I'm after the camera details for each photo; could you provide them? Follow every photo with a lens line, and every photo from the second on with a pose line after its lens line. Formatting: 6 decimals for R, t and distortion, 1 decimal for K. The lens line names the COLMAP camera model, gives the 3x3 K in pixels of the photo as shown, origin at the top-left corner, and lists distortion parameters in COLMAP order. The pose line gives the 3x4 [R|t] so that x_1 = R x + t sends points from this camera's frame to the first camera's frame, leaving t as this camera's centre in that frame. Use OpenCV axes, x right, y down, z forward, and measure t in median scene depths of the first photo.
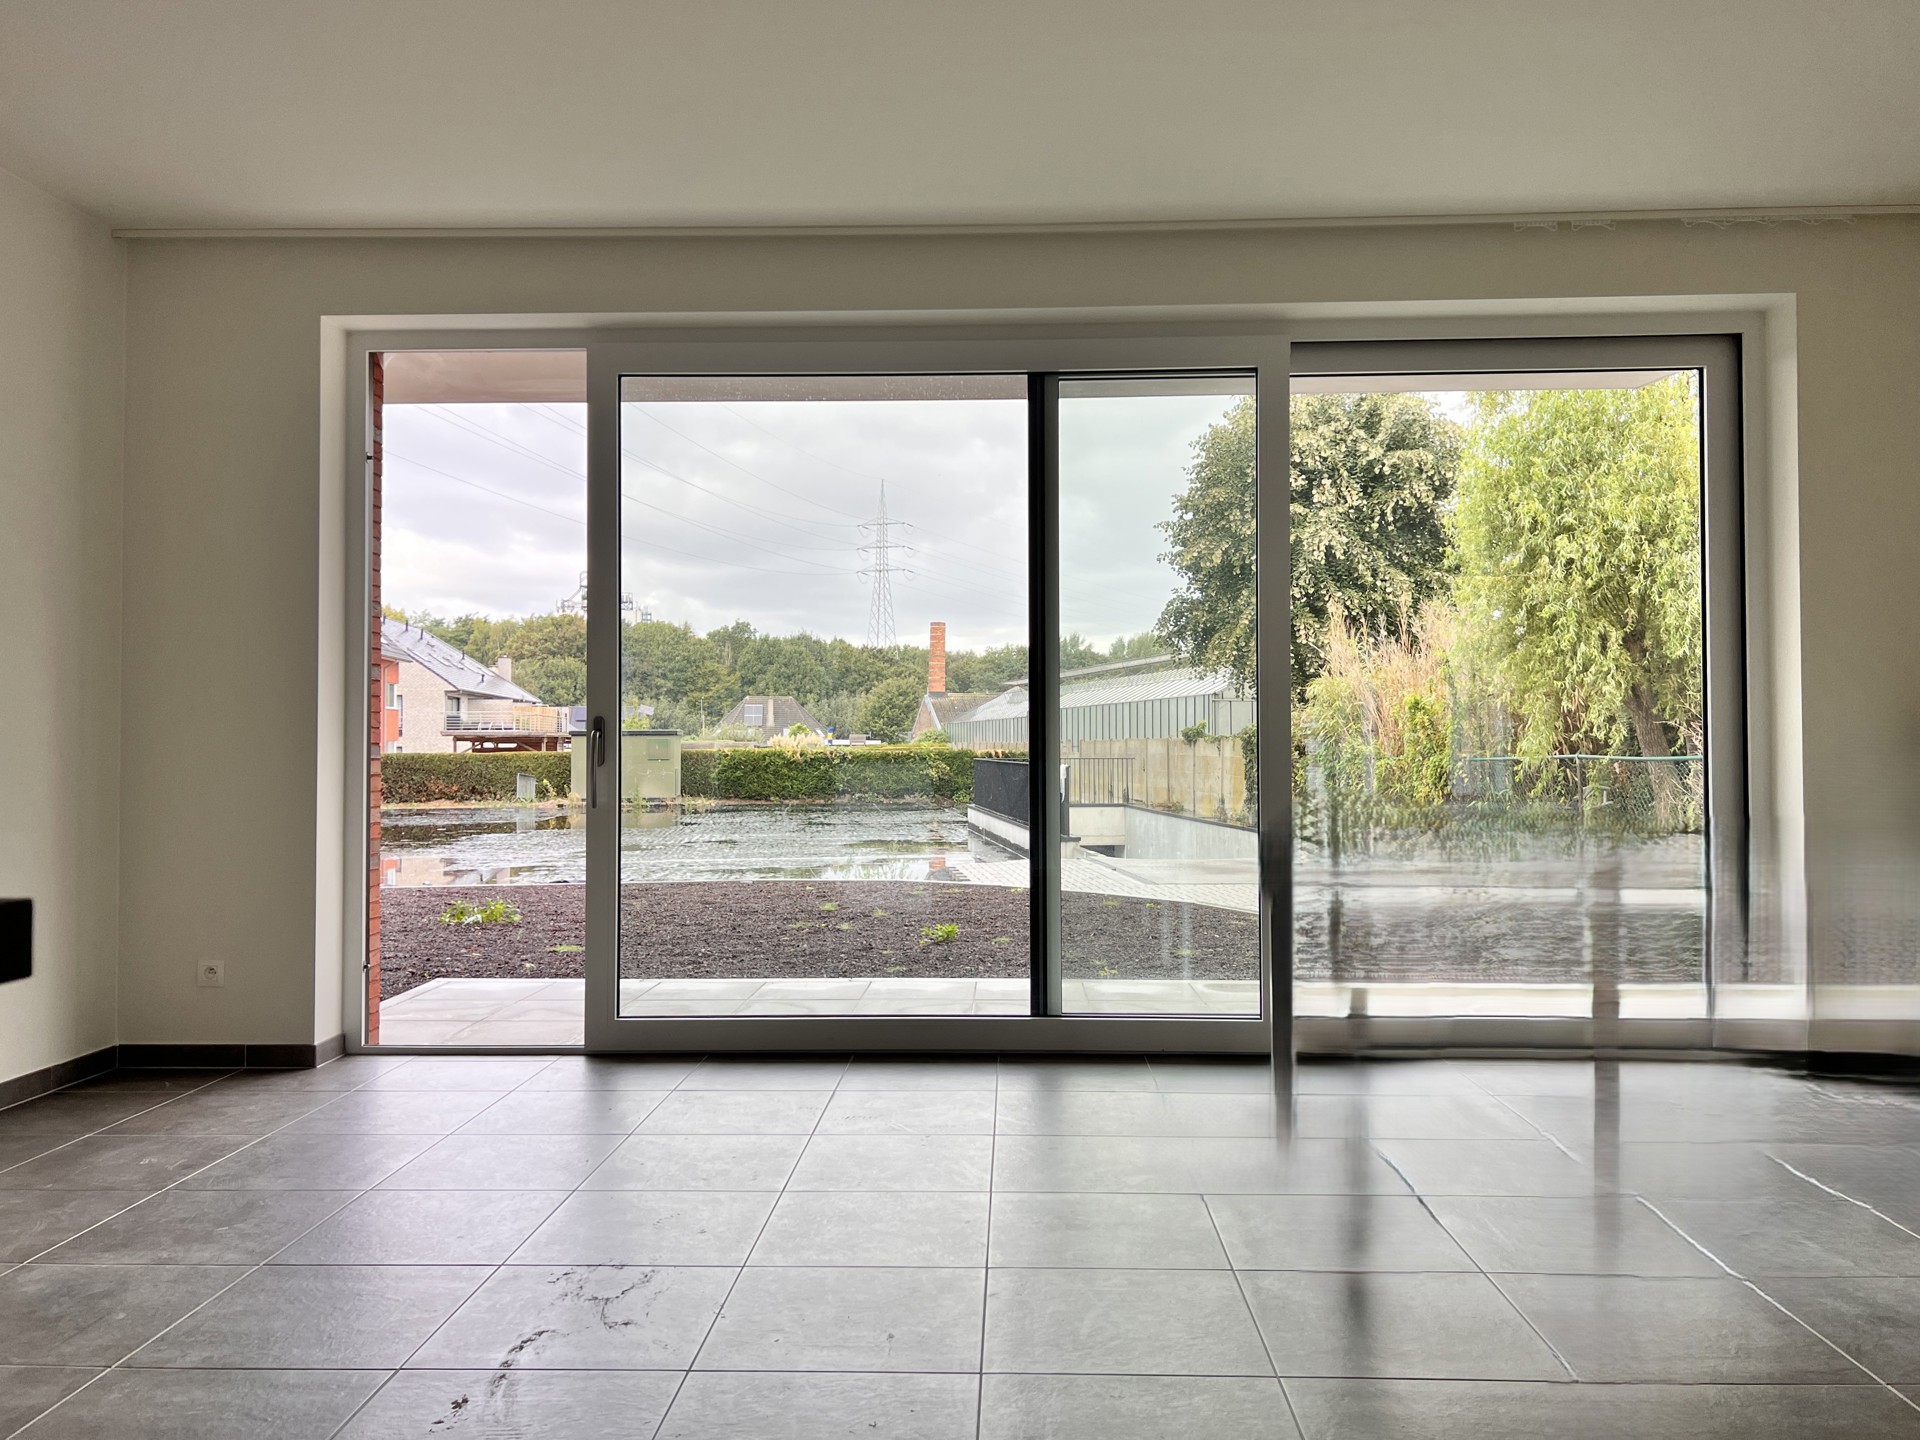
lens RADIAL K [[1446.3, 0, 958.1], [0, 1446.3, 726.6], [0, 0, 1]] dist [0.010114, -0.004890]
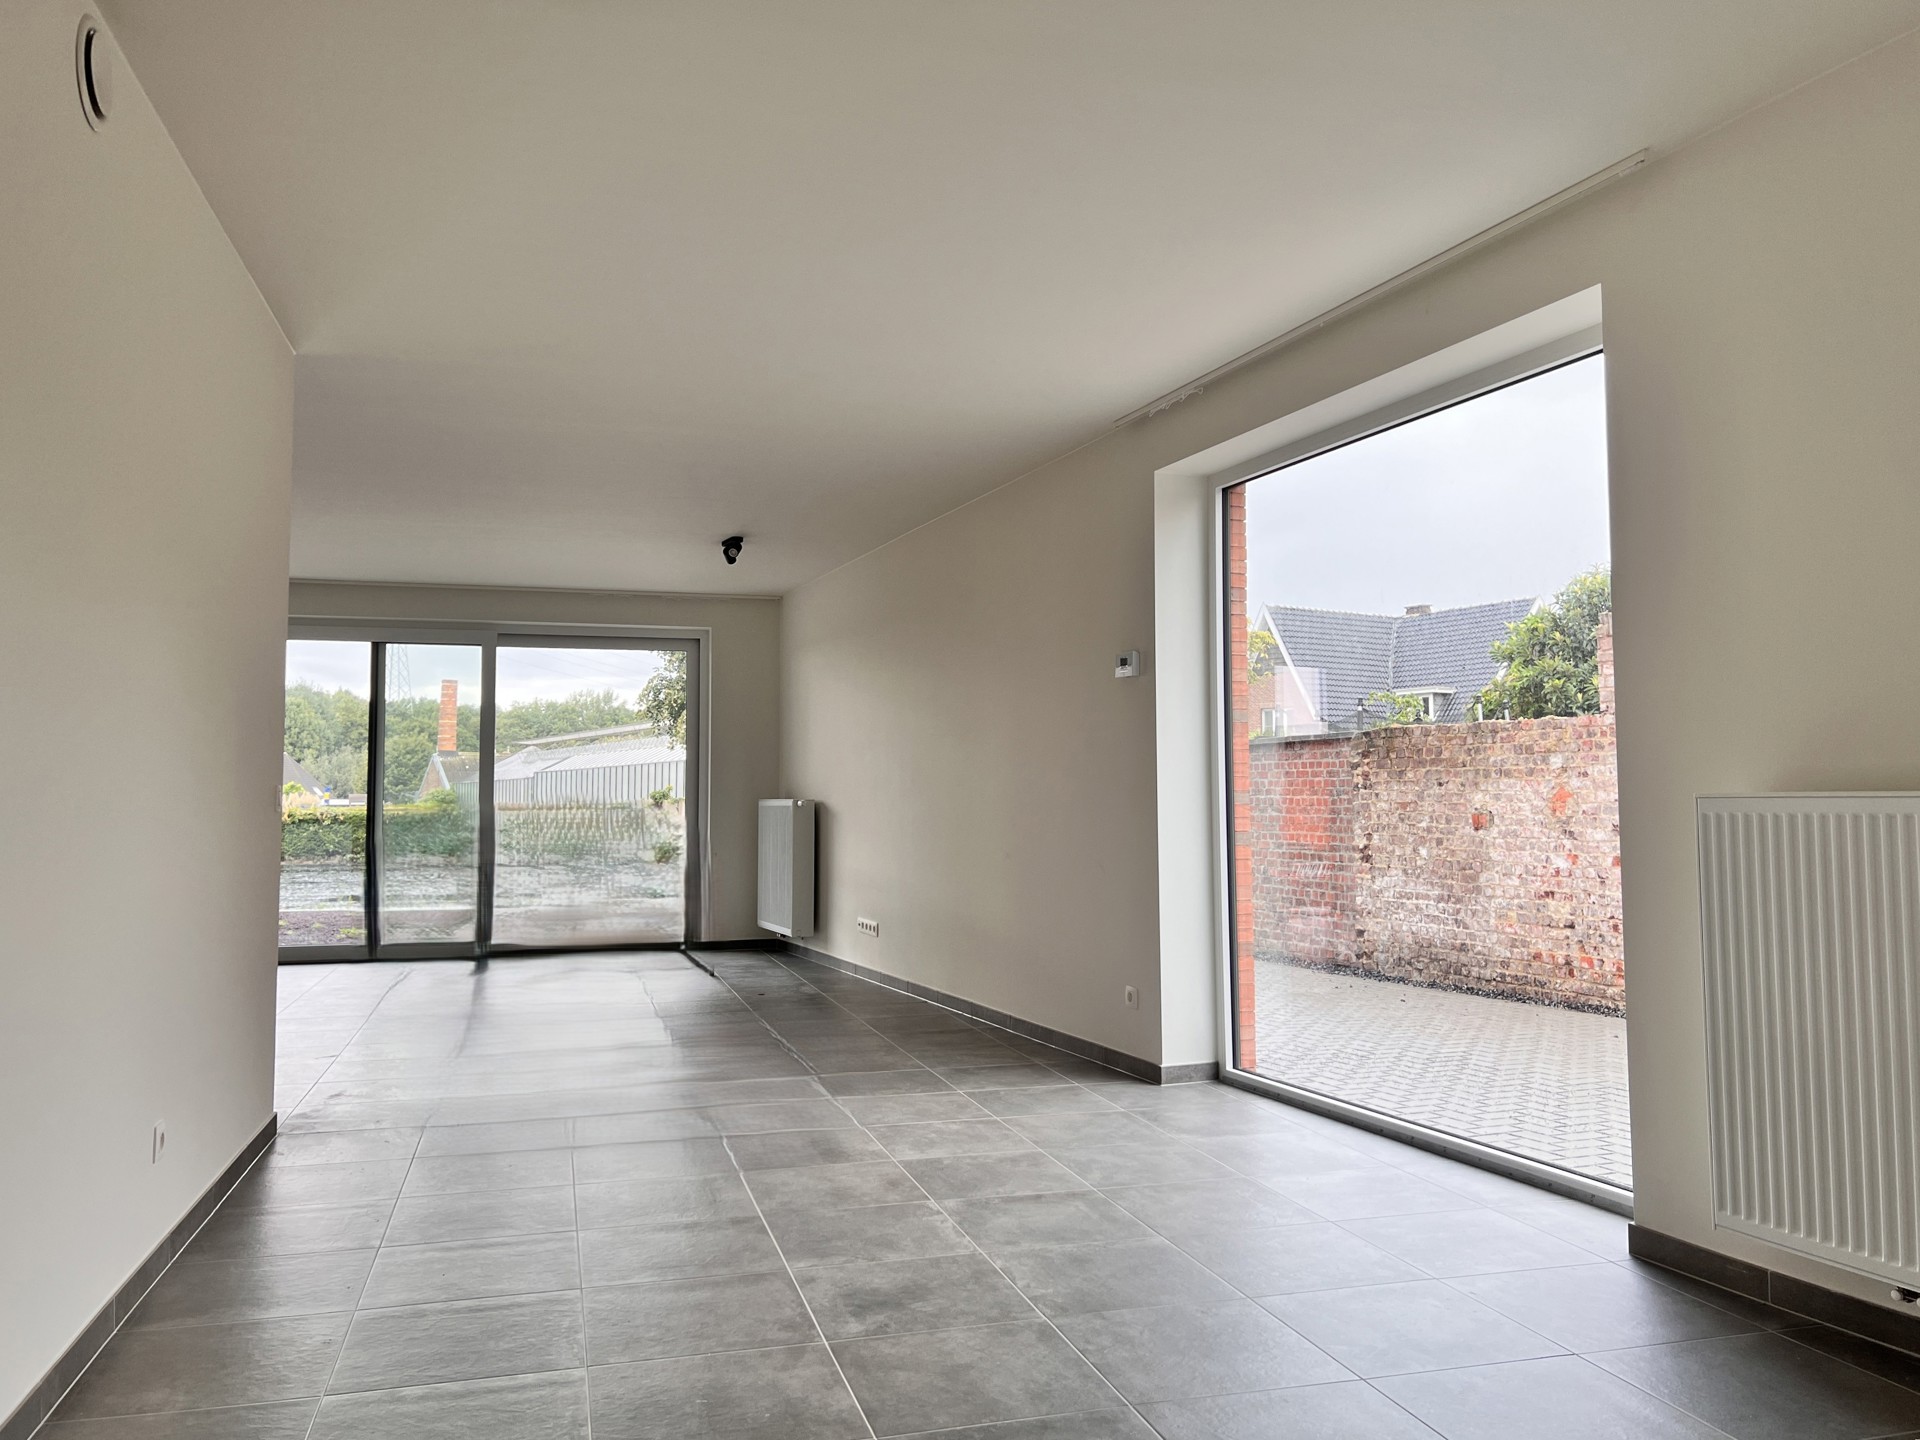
lens RADIAL K [[1446.3, 0, 964.7], [0, 1446.3, 716.6], [0, 0, 1]] dist [0.010114, -0.004890]
pose [[0.948377, 0.018511, 0.316606, 0.016637], [-0.003466, 0.998840, -0.048018, -0.002805], [-0.317128, 0.044442, 0.947341, -0.105323]]
